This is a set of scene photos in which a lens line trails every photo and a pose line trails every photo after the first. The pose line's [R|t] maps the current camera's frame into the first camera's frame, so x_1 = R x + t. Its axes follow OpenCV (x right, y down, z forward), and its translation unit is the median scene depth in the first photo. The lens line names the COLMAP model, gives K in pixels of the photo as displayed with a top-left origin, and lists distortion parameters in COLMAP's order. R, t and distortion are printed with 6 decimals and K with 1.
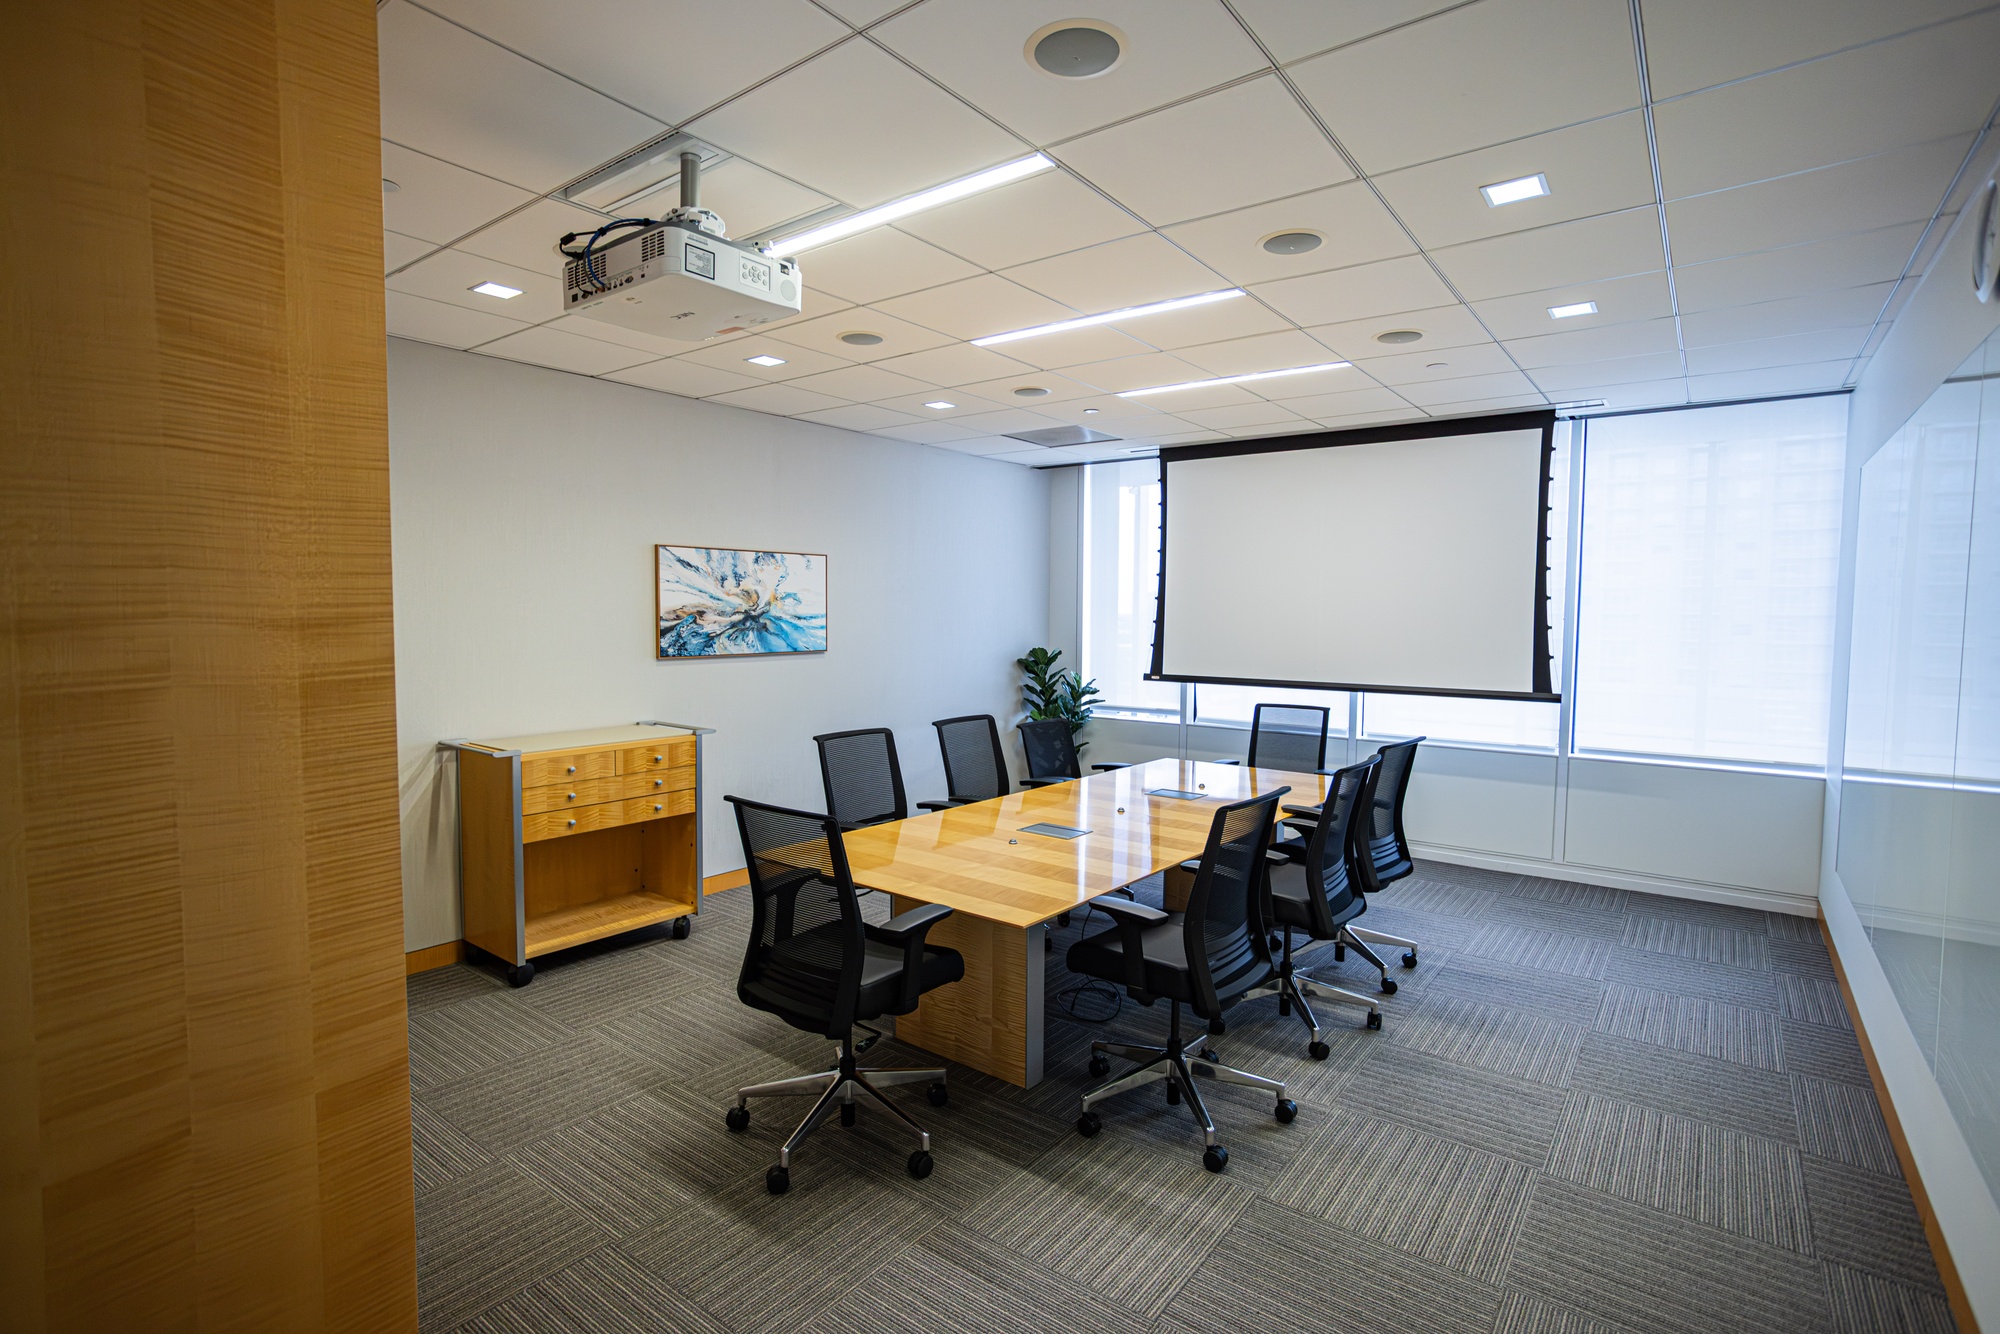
lens RADIAL K [[945.4, 0, 984.5], [0, 945.4, 684.5], [0, 0, 1]] dist [-0.027594, 0.015696]
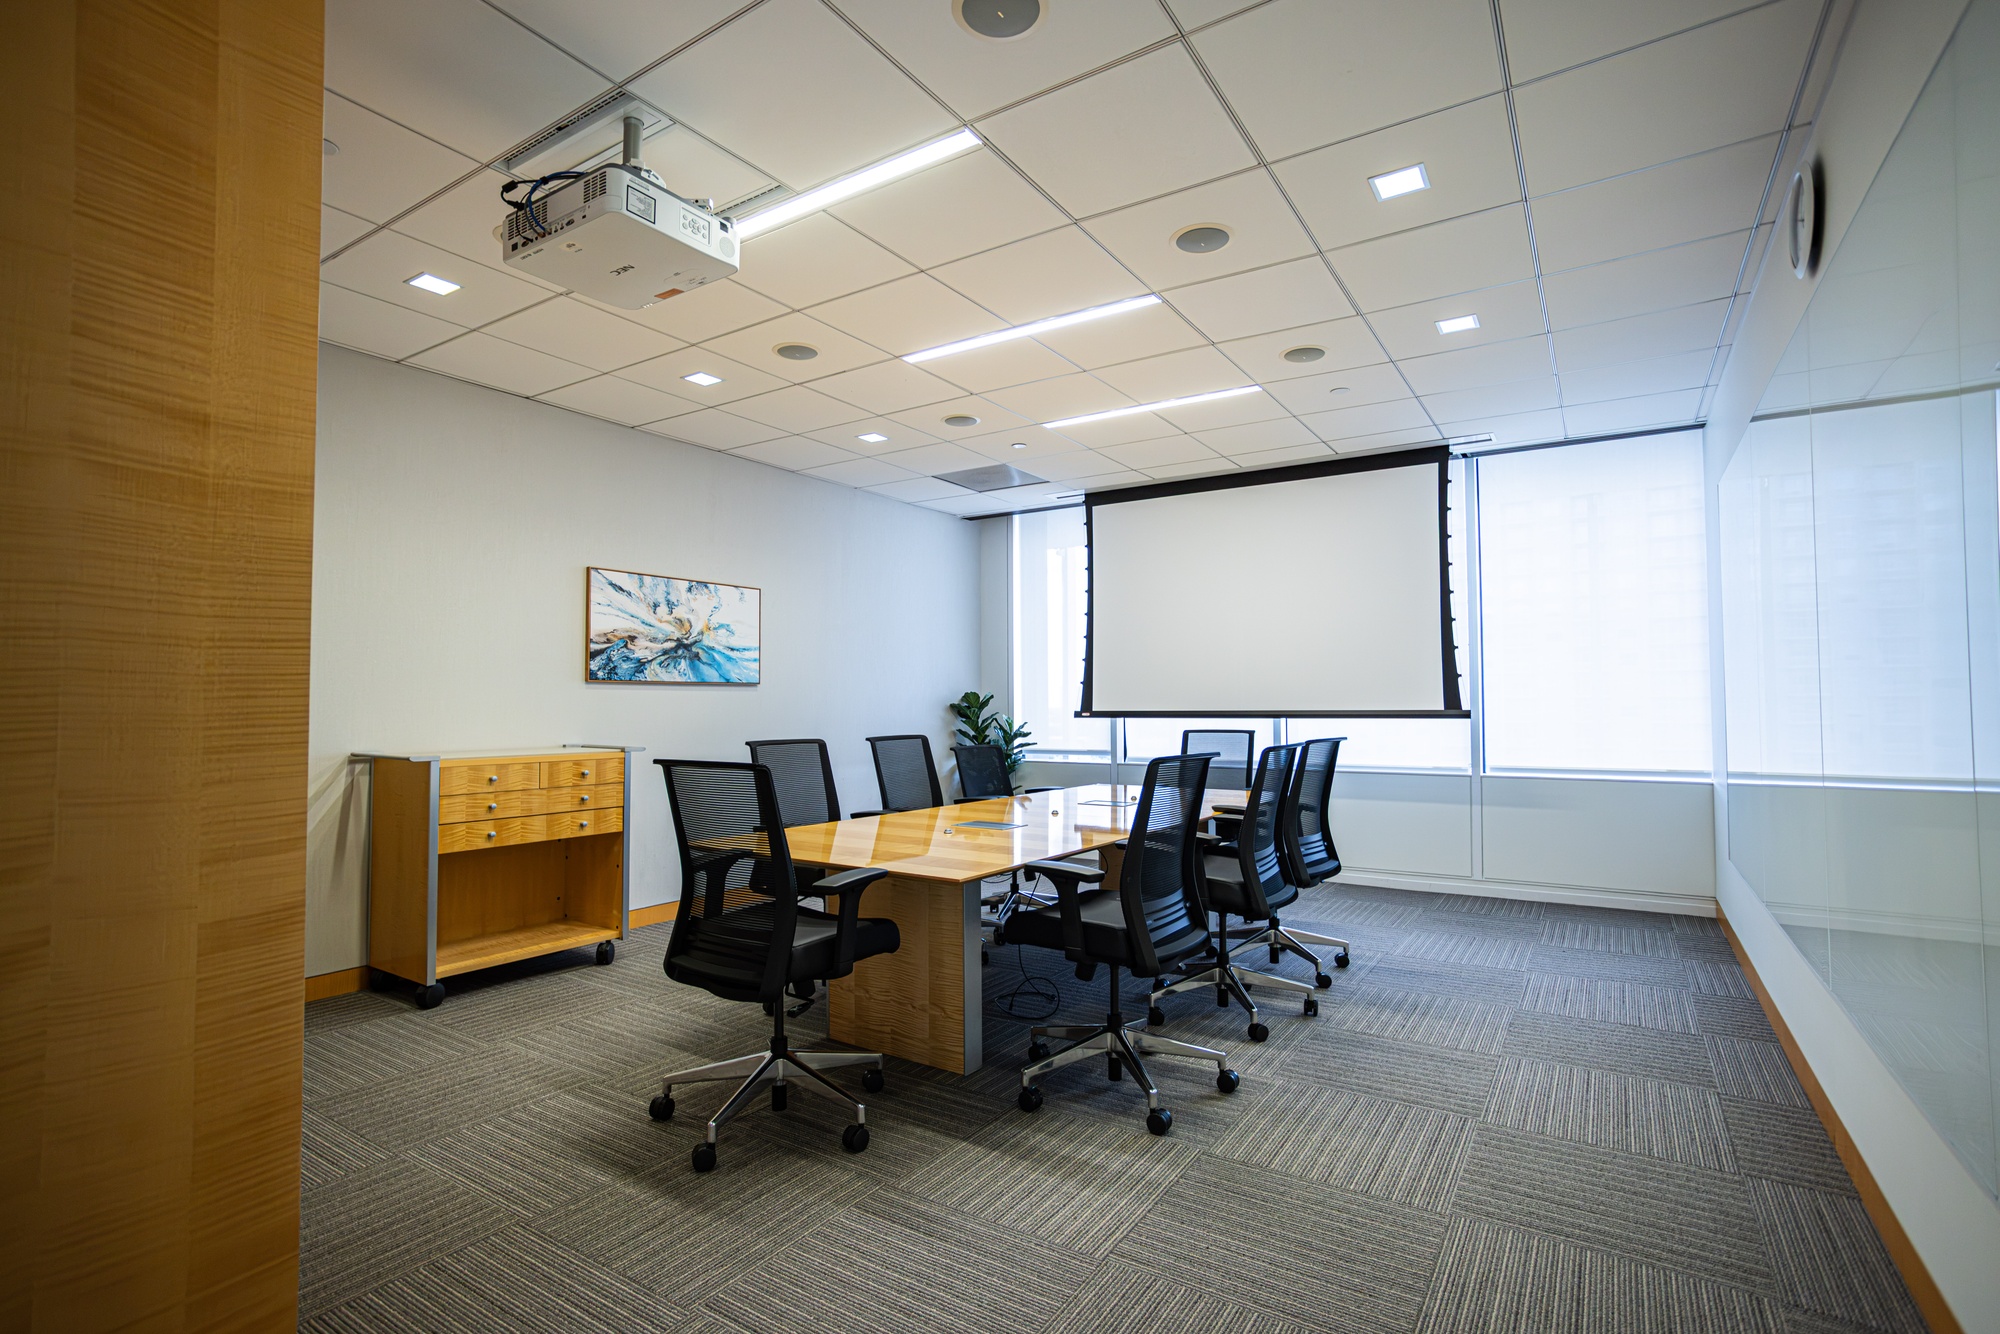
lens RADIAL K [[945.4, 0, 985.7], [0, 945.4, 677.4], [0, 0, 1]] dist [-0.027594, 0.015696]
pose [[0.997209, -0.007137, 0.074319, -0.003610], [0.014313, 0.995232, -0.096476, 0.127481], [-0.073276, 0.097271, 0.992557, -0.004033]]
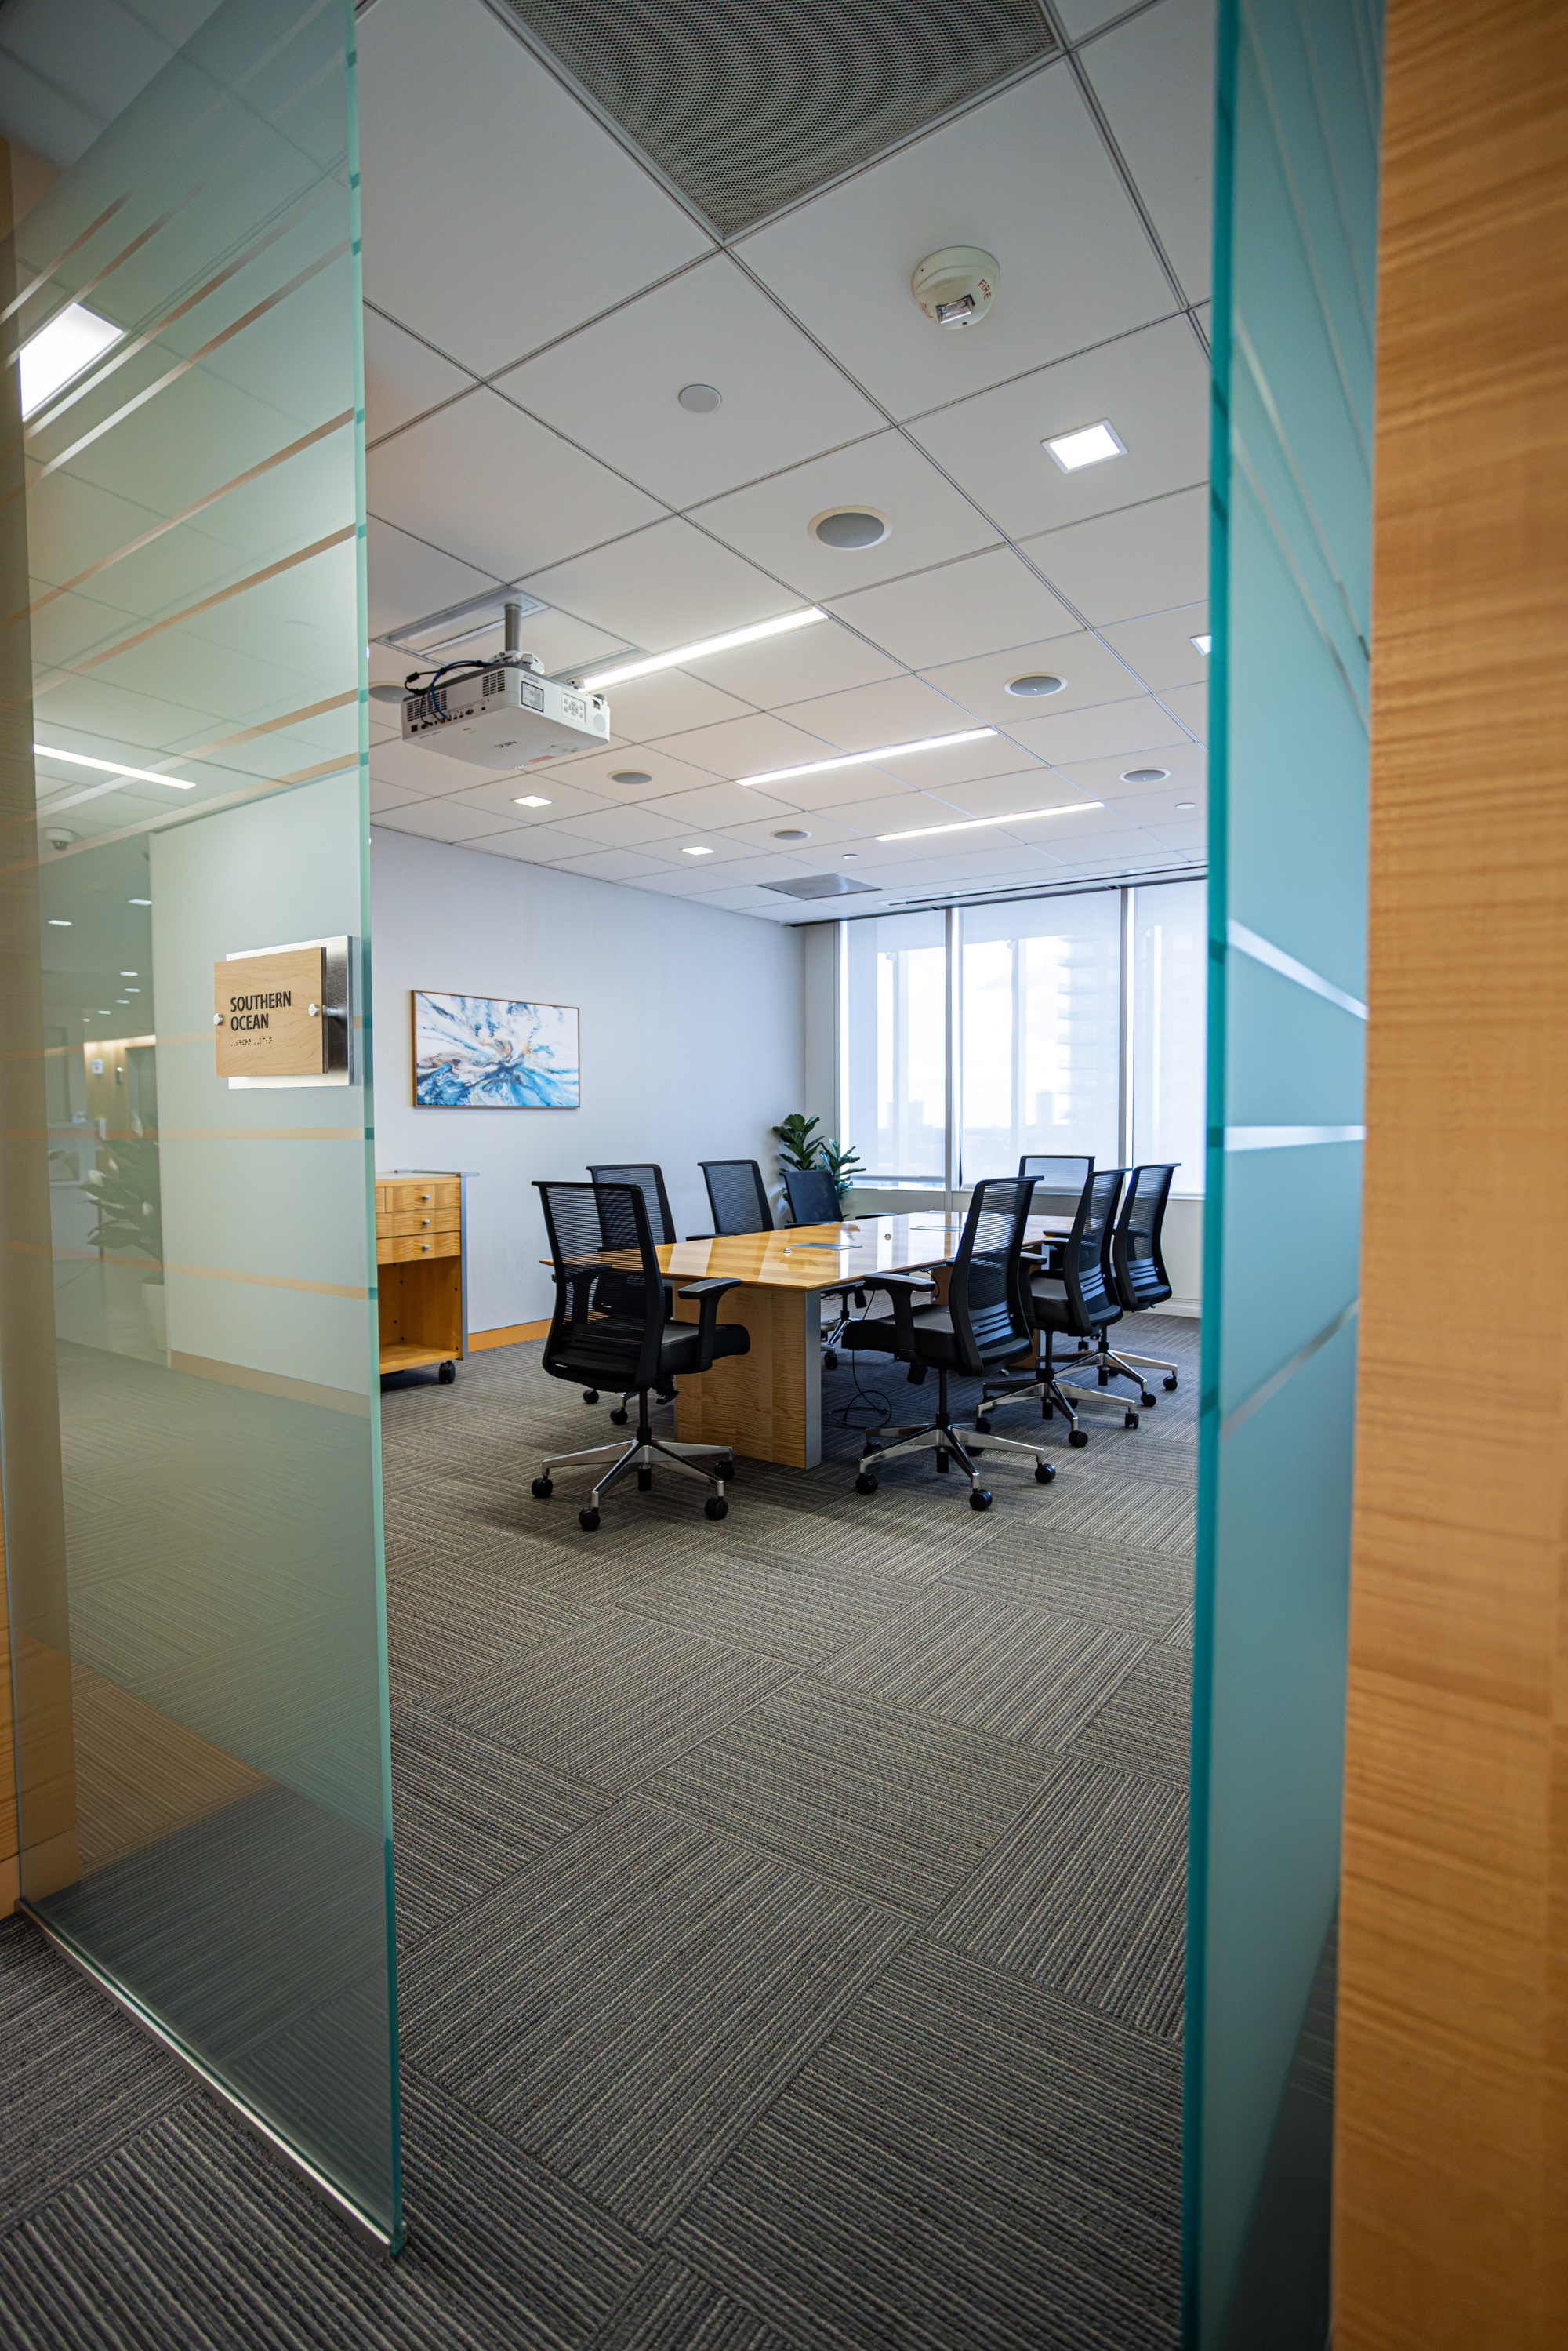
lens RADIAL K [[1111.2, 0, 760.8], [0, 1111.2, 1184.7], [0, 0, 1]] dist [-0.027594, 0.015696]
pose [[0.999194, -0.012281, 0.038224, -0.055824], [0.012863, 0.999805, -0.015003, 0.138607], [-0.038033, 0.015483, 0.999157, -0.287962]]
